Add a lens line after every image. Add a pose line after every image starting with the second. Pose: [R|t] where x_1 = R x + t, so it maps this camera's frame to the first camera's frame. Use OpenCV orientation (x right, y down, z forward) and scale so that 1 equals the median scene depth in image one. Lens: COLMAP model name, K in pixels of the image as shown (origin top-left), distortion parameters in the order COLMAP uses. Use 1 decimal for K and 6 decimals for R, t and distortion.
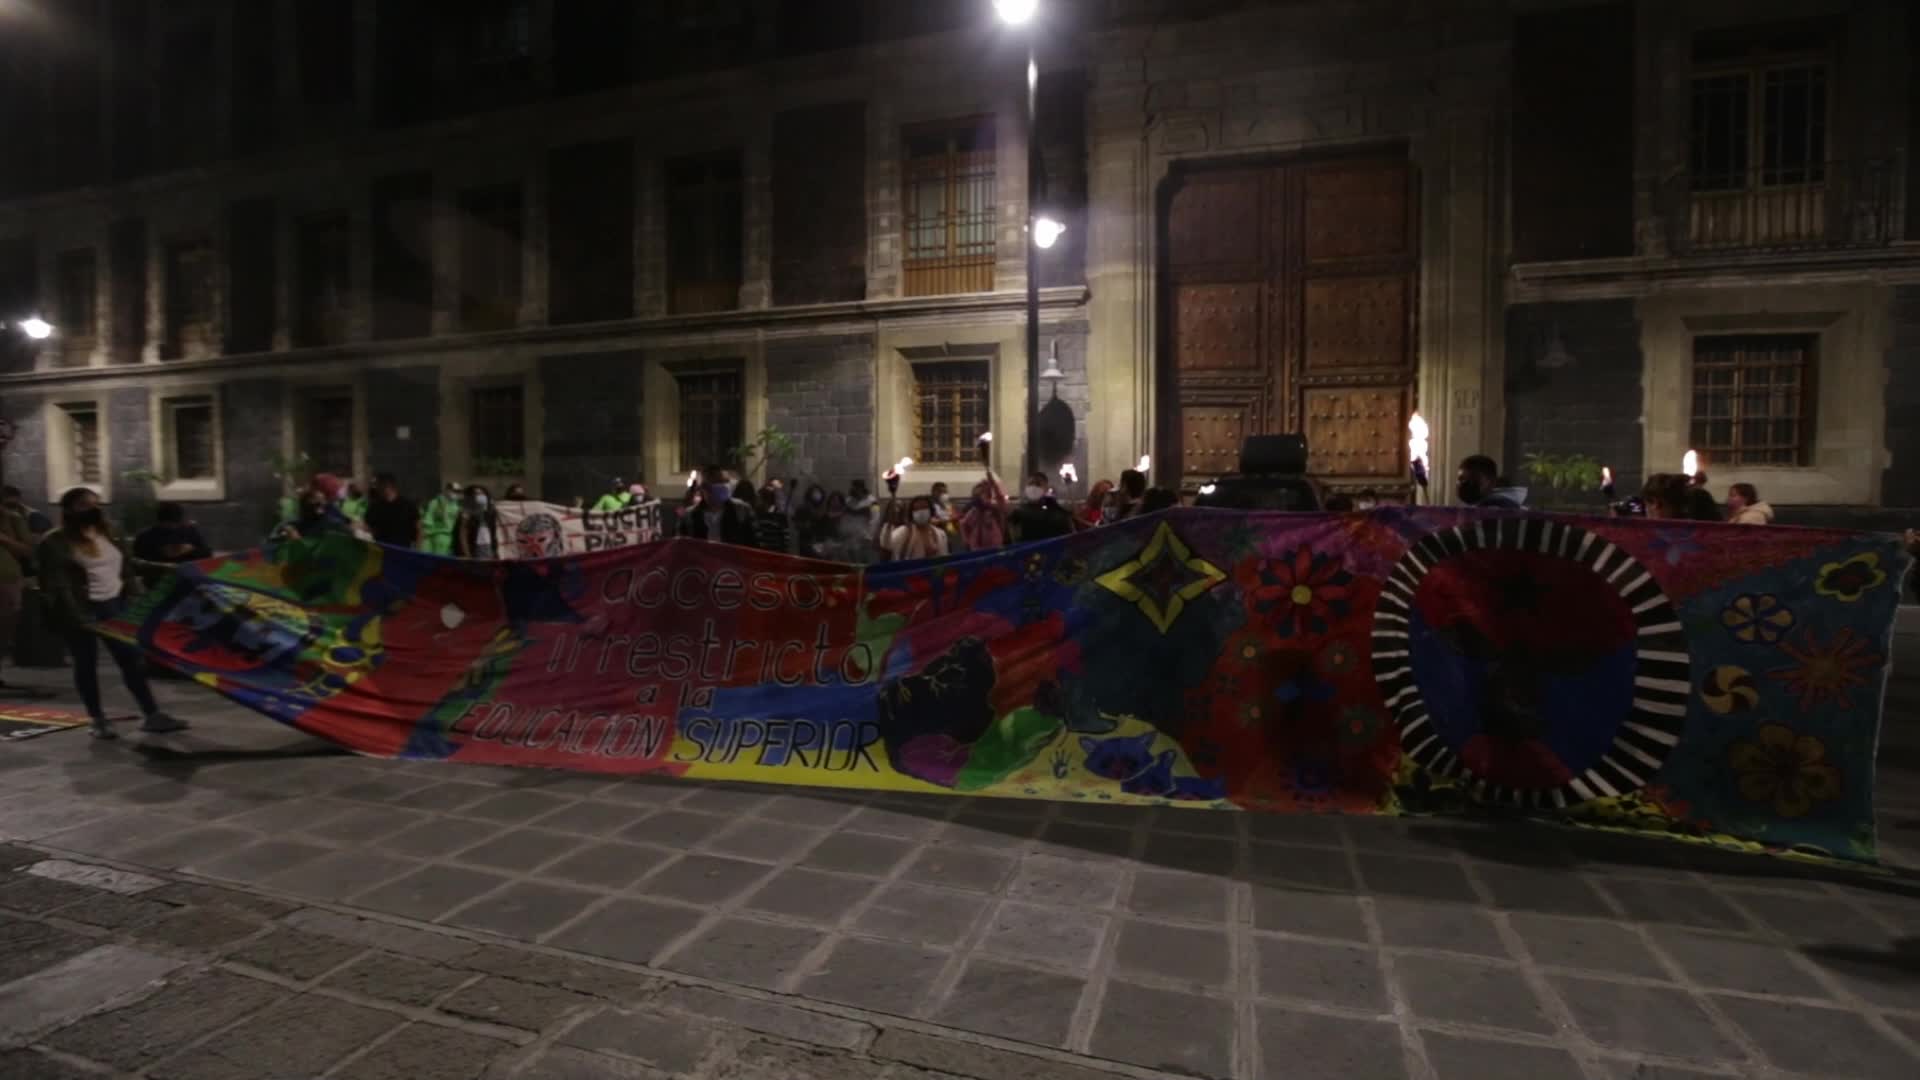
lens RADIAL K [[925.3, 0, 900.0], [0, 925.3, 544.7], [0, 0, 1]] dist [-0.049245, 0.023480]
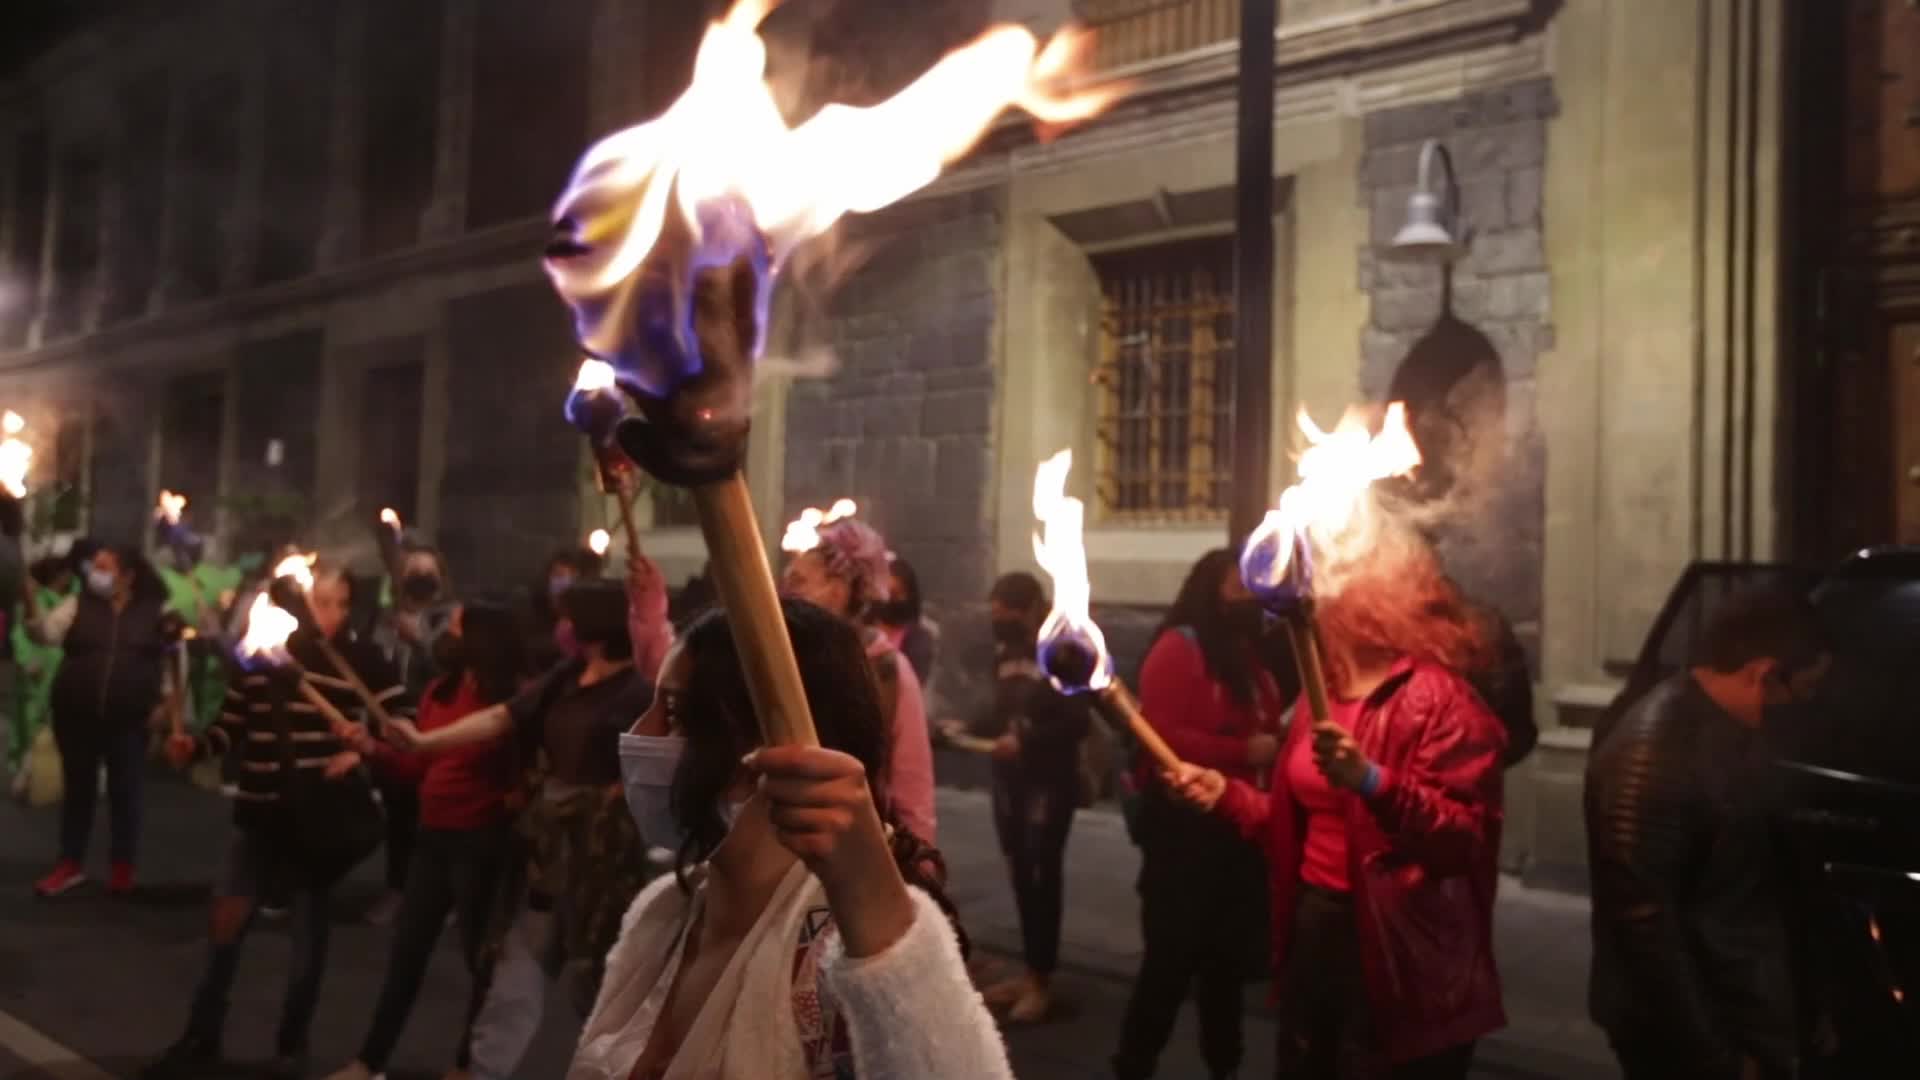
lens RADIAL K [[1459.1, 0, 960.0], [0, 1459.1, 540.0], [0, 0, 1]] dist [0.040610, 0.014388]
pose [[0.940939, 0.018764, -0.338054, 0.180261], [-0.051318, 0.994831, -0.087619, -0.021256], [0.334663, 0.099793, 0.937039, 0.437615]]
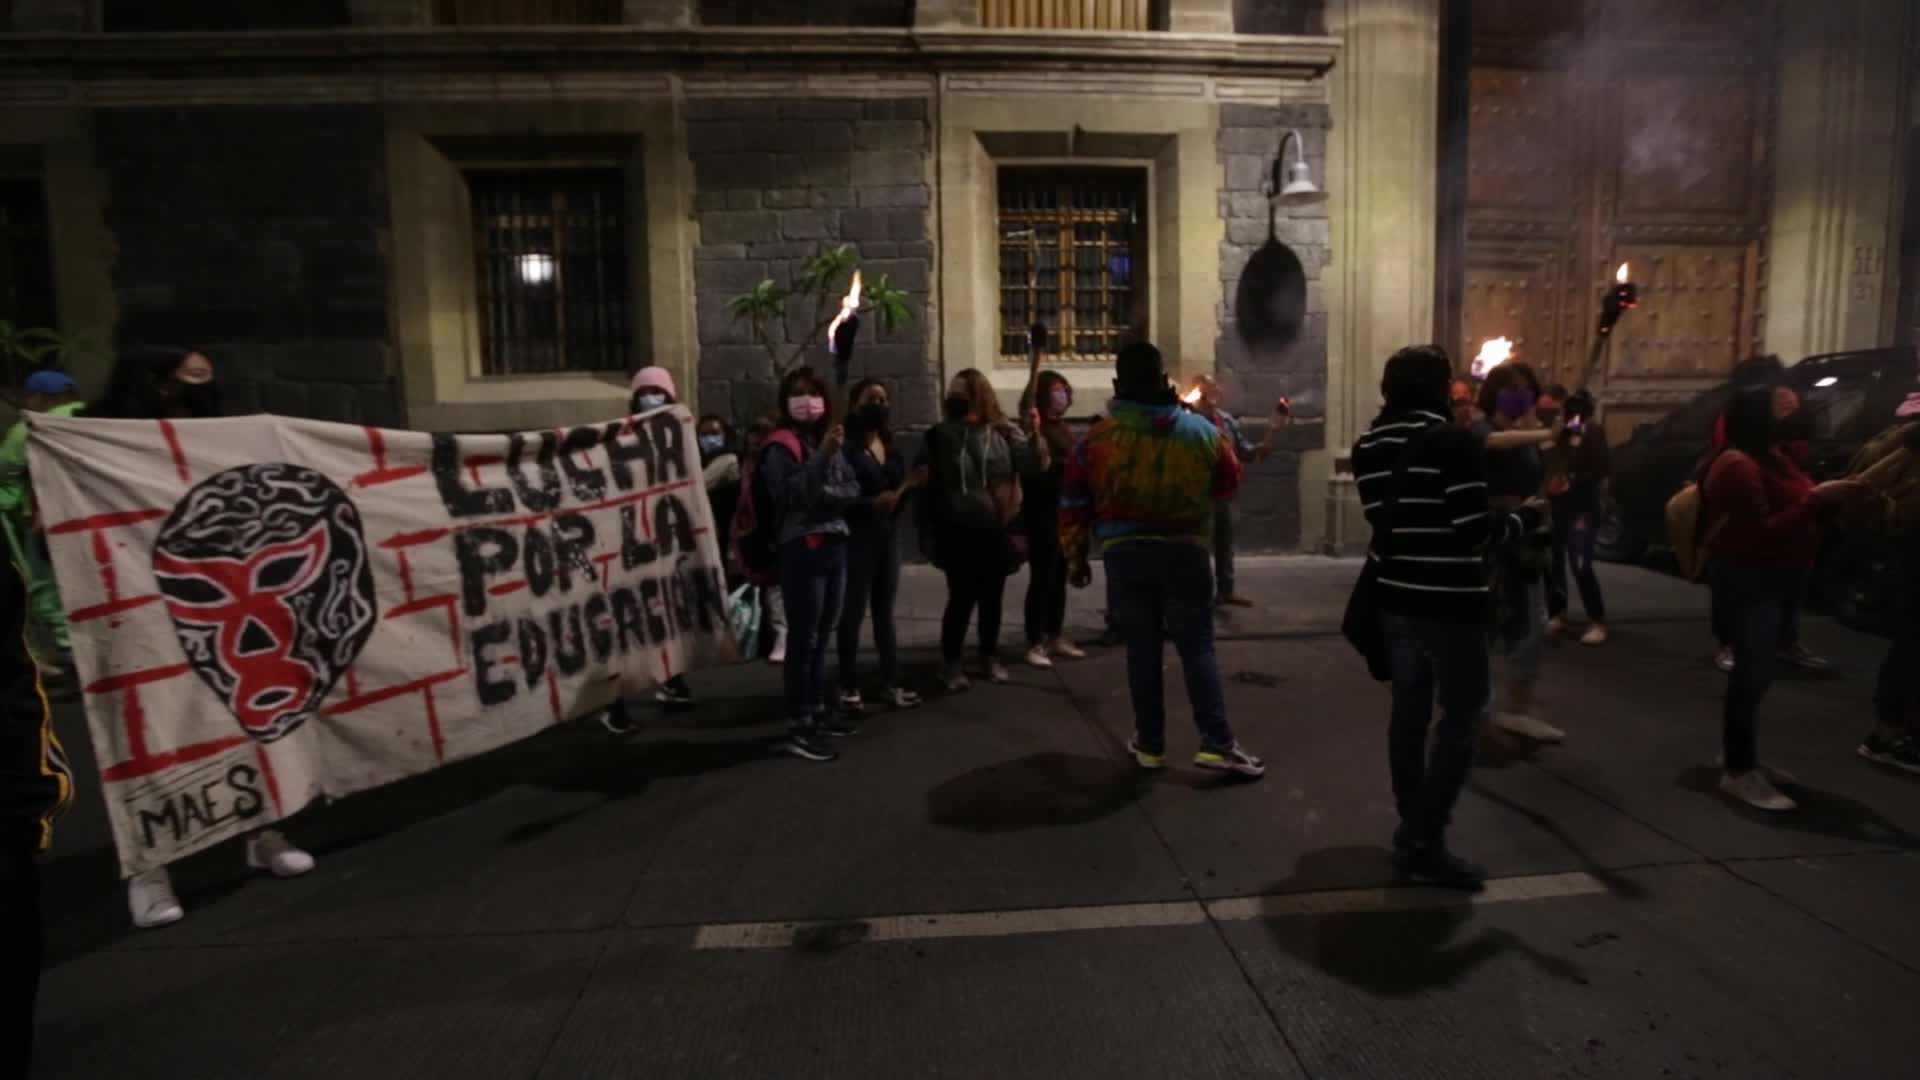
lens RADIAL K [[903.7, 0, 960.0], [0, 903.7, 540.0], [0, 0, 1]] dist [-0.043529, 0.019816]
pose [[0.915325, -0.059113, 0.398354, -0.238172], [0.039337, 0.997562, 0.057644, -0.012281], [-0.400791, -0.037092, 0.915418, 0.552000]]
